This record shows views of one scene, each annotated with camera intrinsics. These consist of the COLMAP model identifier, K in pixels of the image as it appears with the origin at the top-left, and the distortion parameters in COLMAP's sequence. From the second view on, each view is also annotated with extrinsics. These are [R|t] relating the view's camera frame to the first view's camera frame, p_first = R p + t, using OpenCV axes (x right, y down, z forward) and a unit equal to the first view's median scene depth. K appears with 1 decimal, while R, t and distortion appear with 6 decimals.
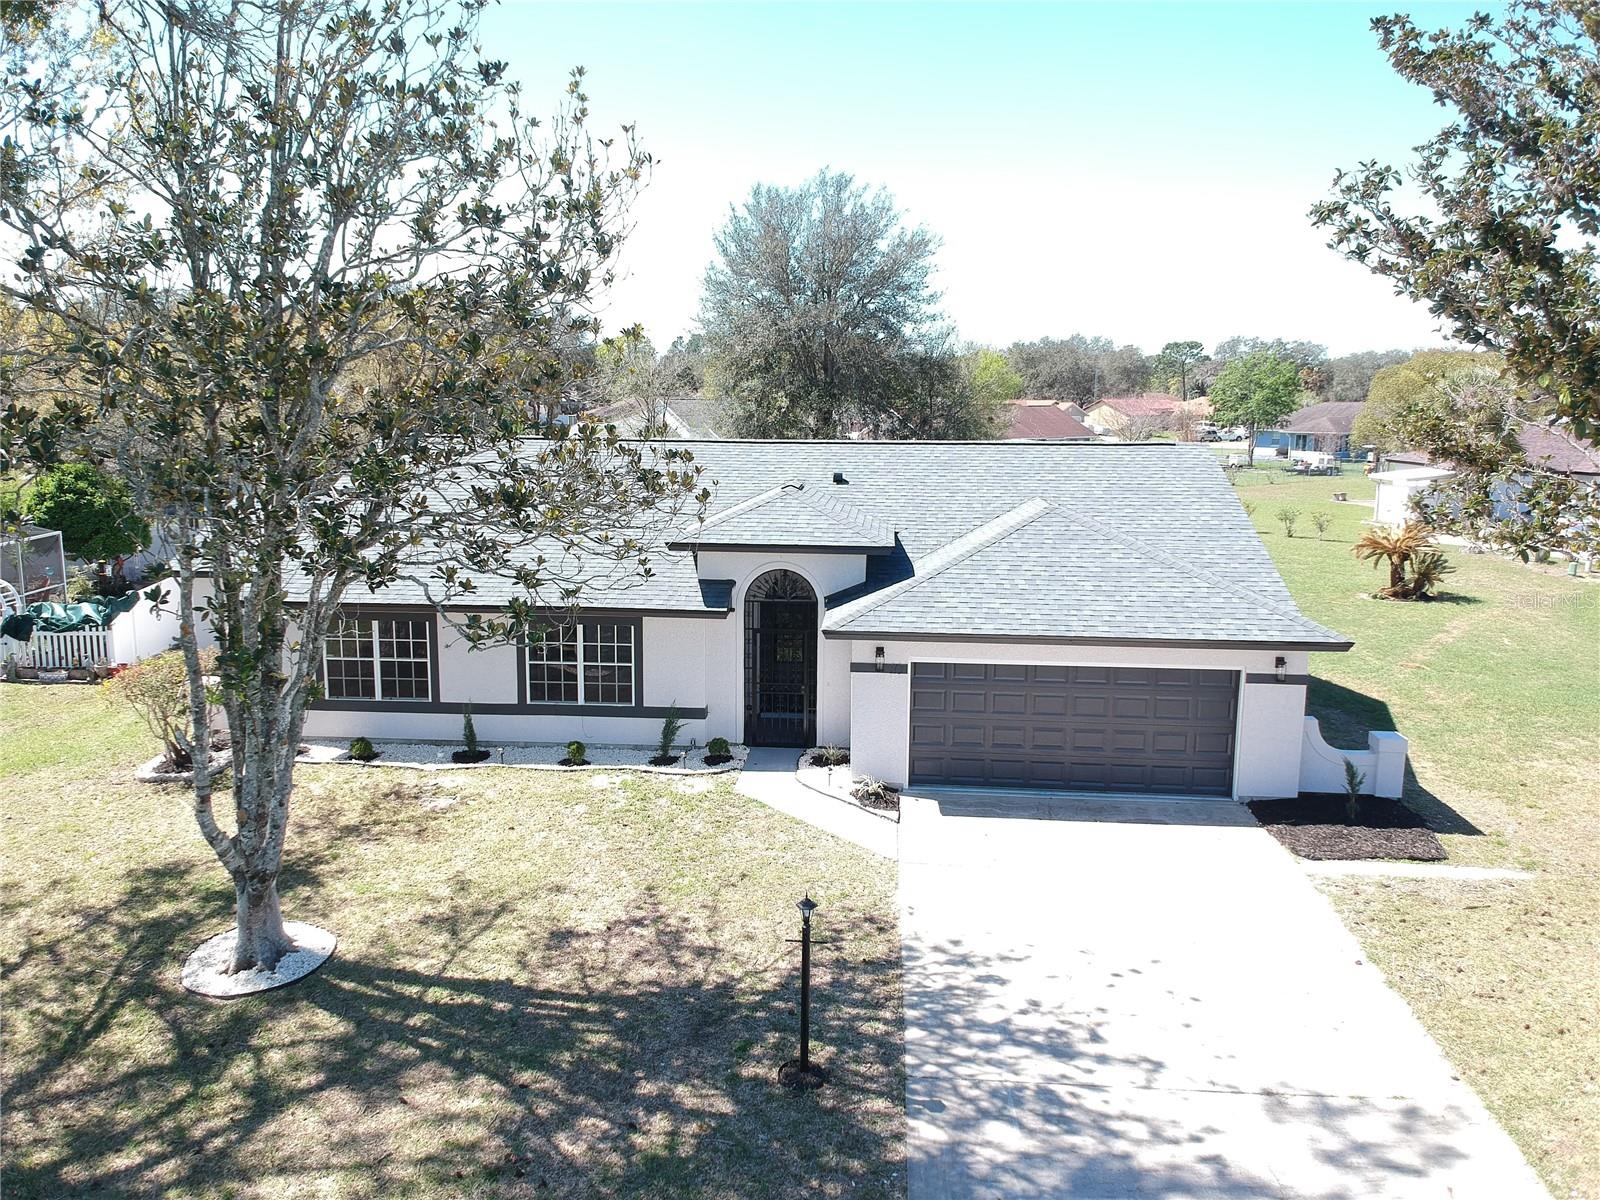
lens RADIAL K [[1173.6, 0, 784.8], [0, 1173.6, 591.9], [0, 0, 1]] dist [0.067077, -0.134902]
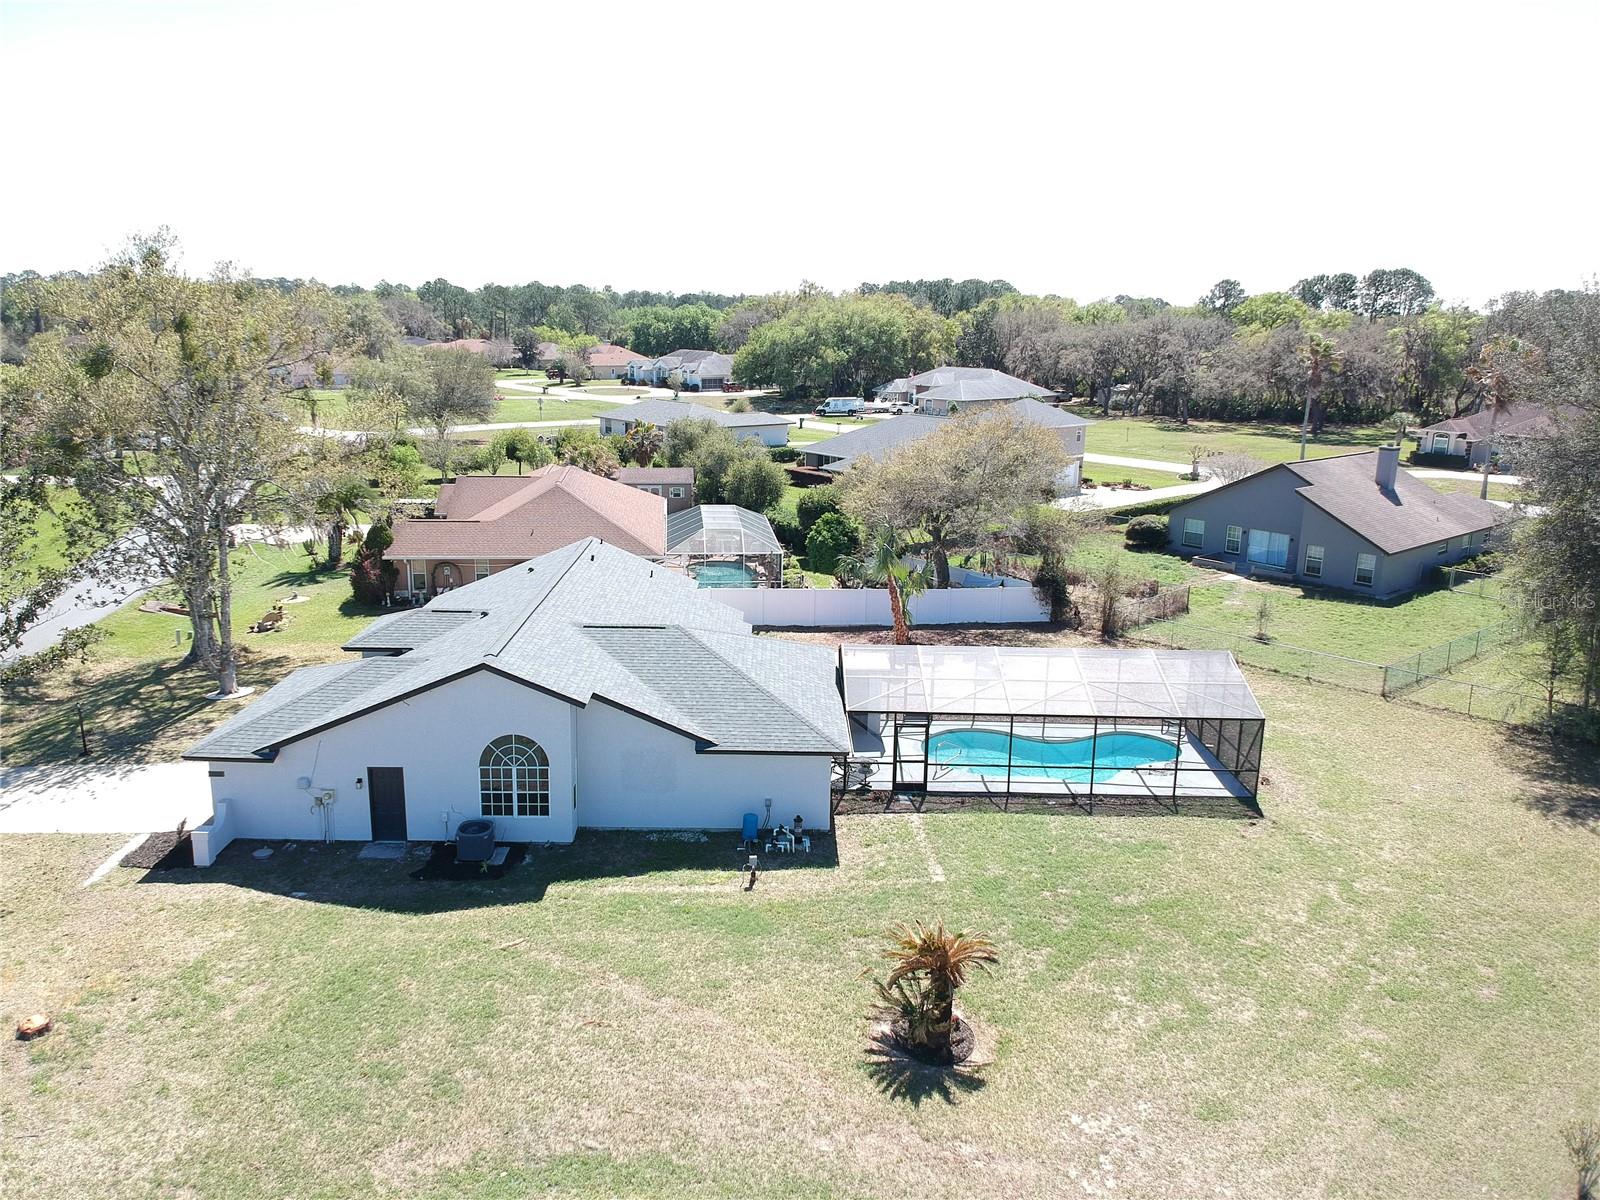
lens RADIAL K [[1182.6, 0, 792.0], [0, 1182.6, 590.6], [0, 0, 1]] dist [0.086040, -0.153652]
pose [[0.088155, 0.223805, -0.970639, 2.945624], [-0.179477, 0.962054, 0.205525, -0.957844], [0.979804, 0.156089, 0.124977, 2.132750]]
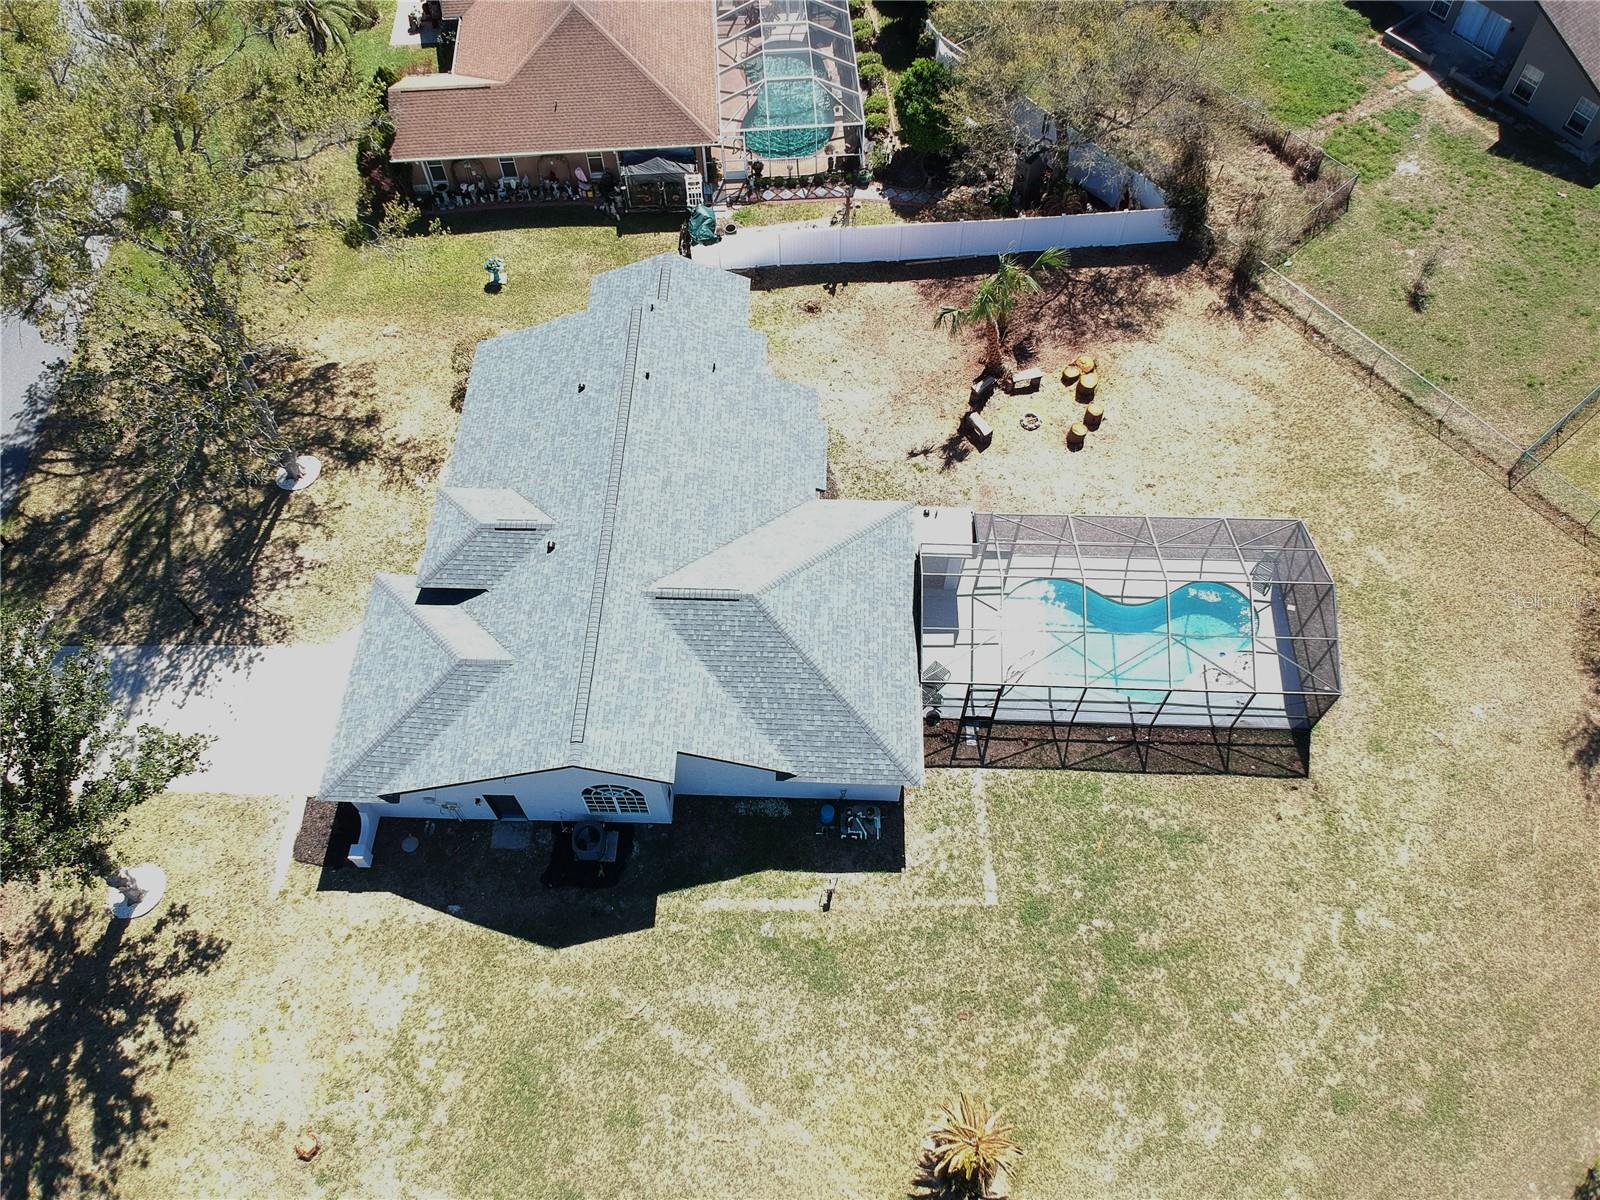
lens RADIAL K [[1182.6, 0, 792.0], [0, 1182.6, 590.6], [0, 0, 1]] dist [0.086040, -0.153652]
pose [[0.042352, 0.852110, -0.521646, 1.645023], [-0.144604, 0.521845, 0.840694, -2.536092], [0.988583, 0.039827, 0.145320, 1.930057]]
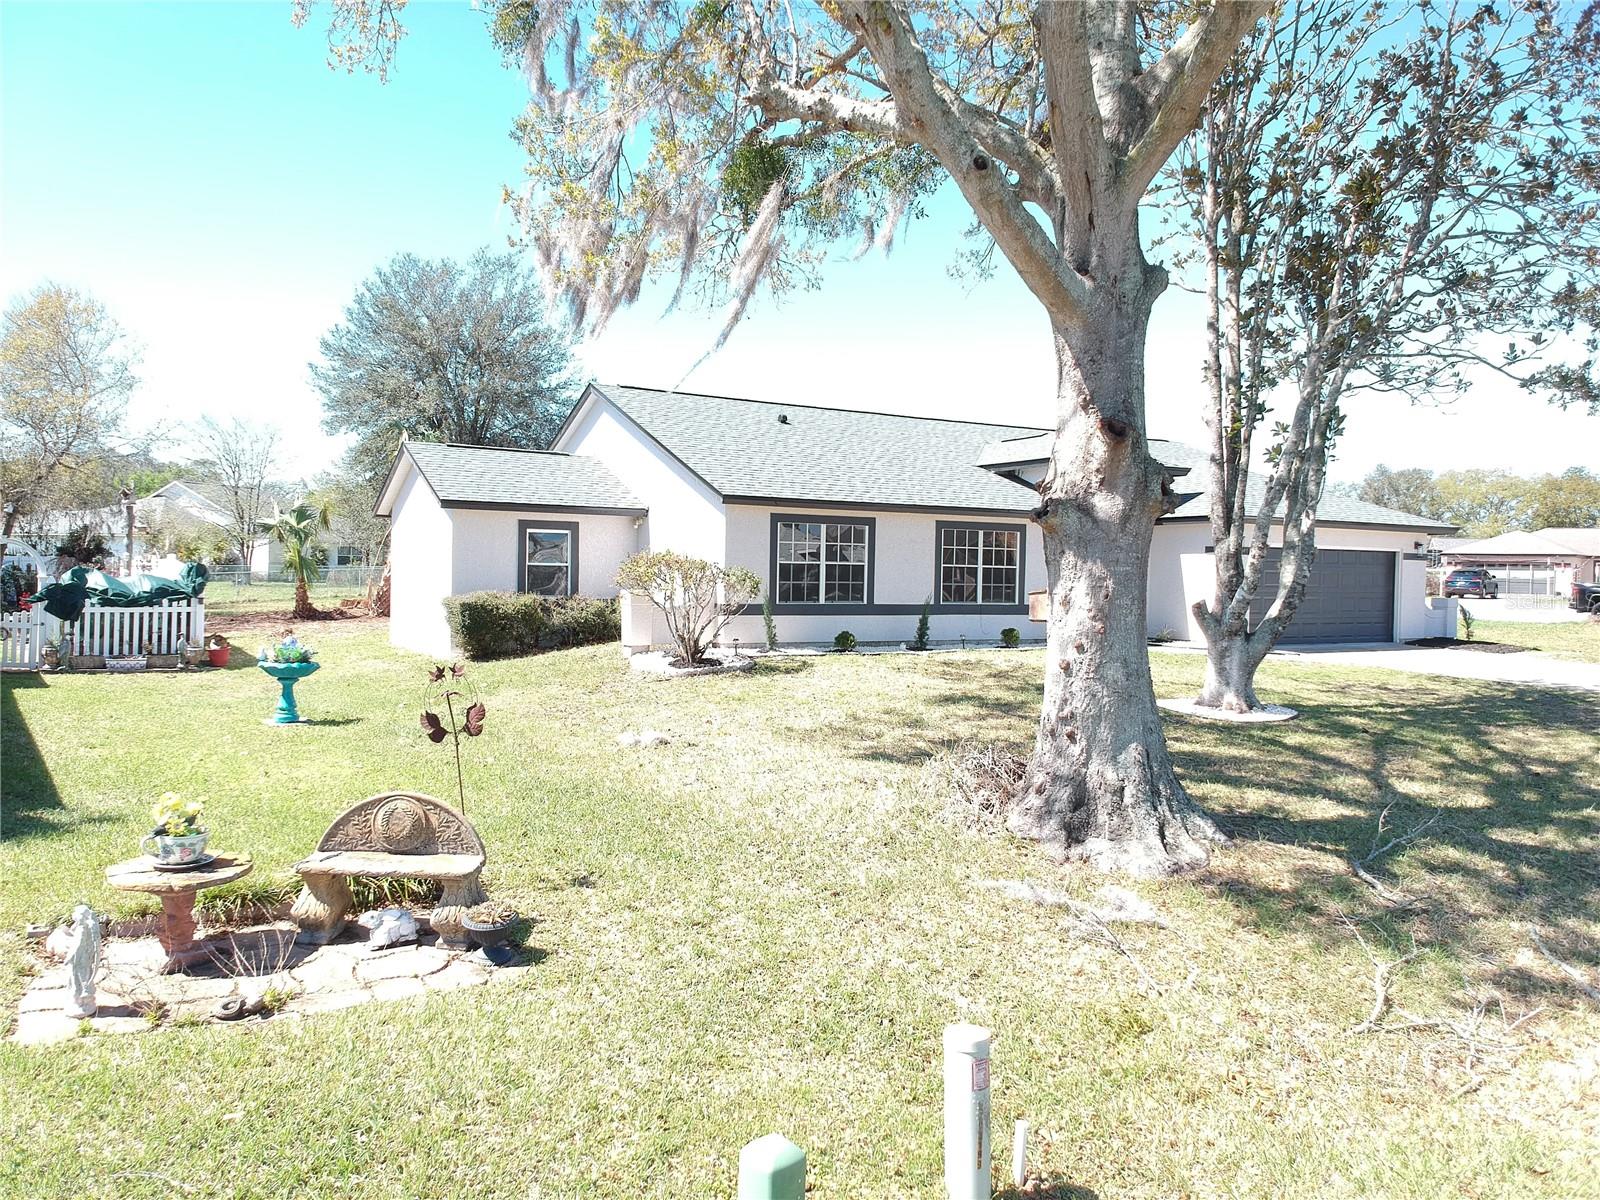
lens RADIAL K [[1182.6, 0, 792.0], [0, 1182.6, 590.6], [0, 0, 1]] dist [0.086040, -0.153652]
pose [[0.819457, 0.001033, 0.573140, -1.493702], [0.080320, 0.989923, -0.116623, 0.311020], [-0.567485, 0.141602, 0.811116, 0.294619]]
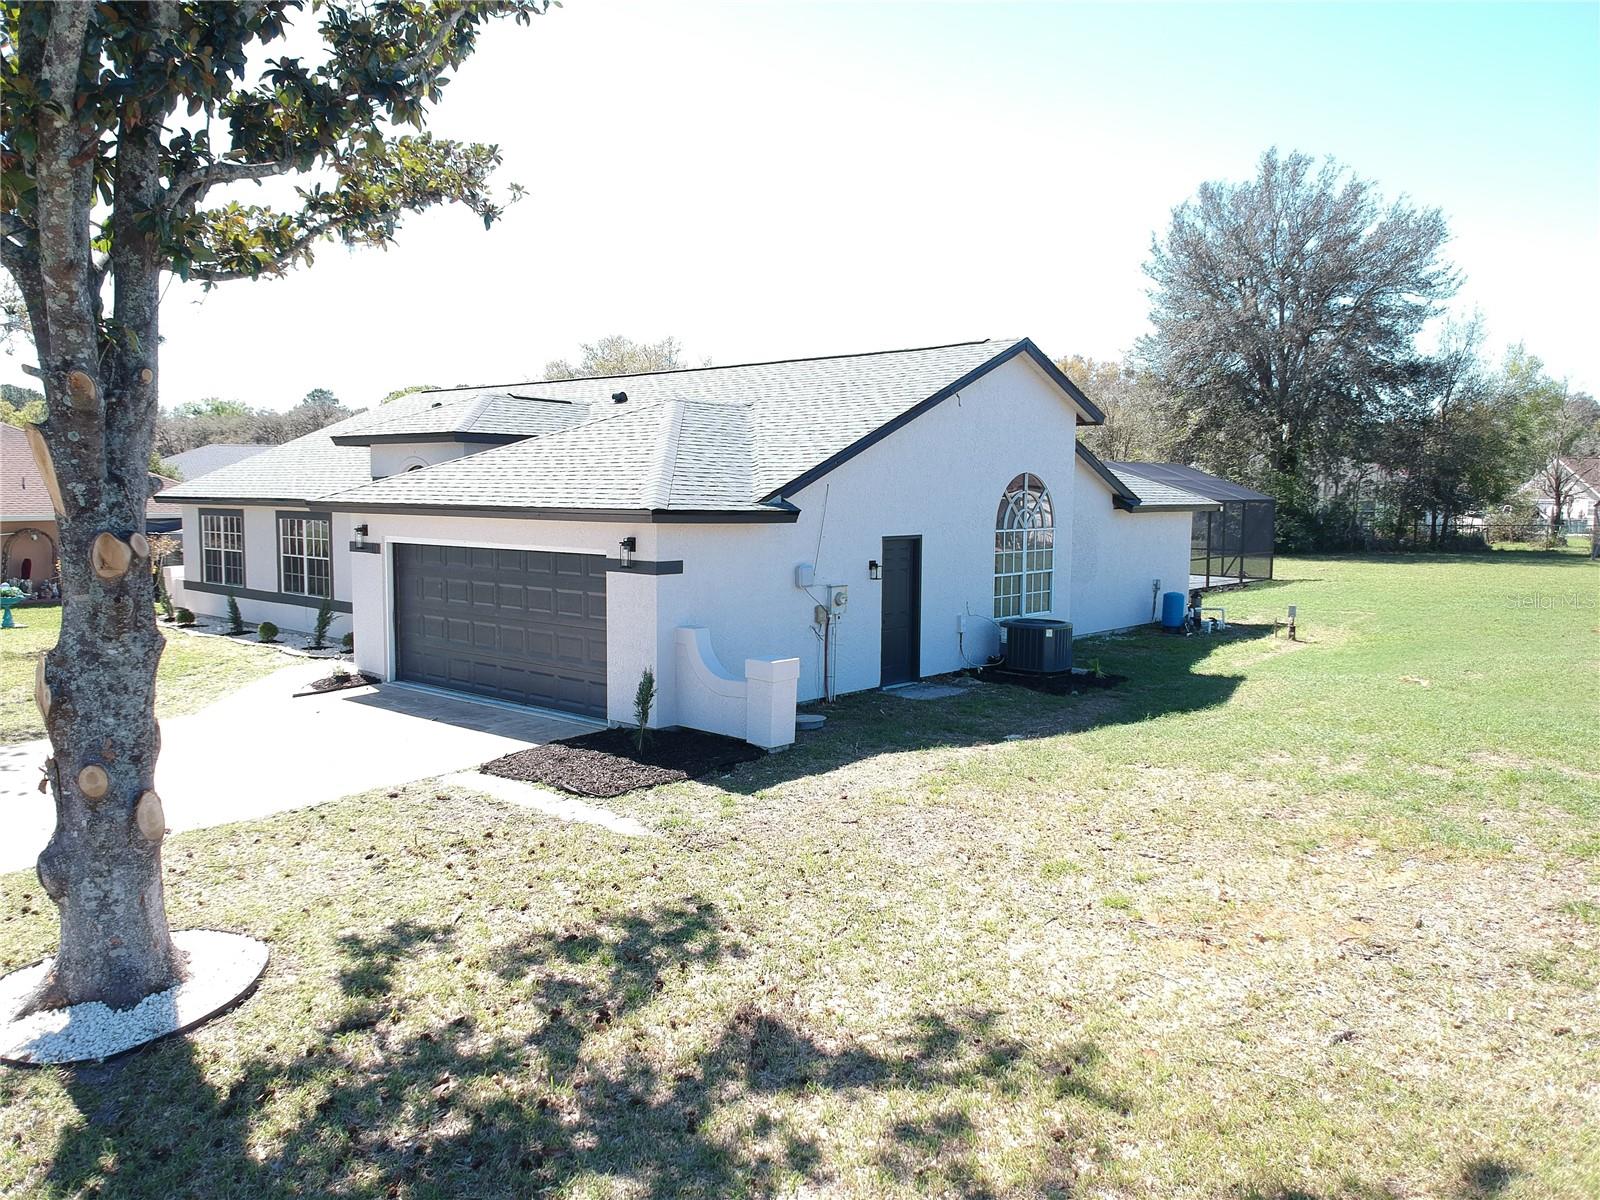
lens RADIAL K [[1182.6, 0, 792.0], [0, 1182.6, 590.6], [0, 0, 1]] dist [0.086040, -0.153652]
pose [[0.800603, 0.050228, -0.597087, 1.286408], [-0.100825, 0.993565, -0.051612, 0.159179], [0.590652, 0.101522, 0.800515, 0.610377]]
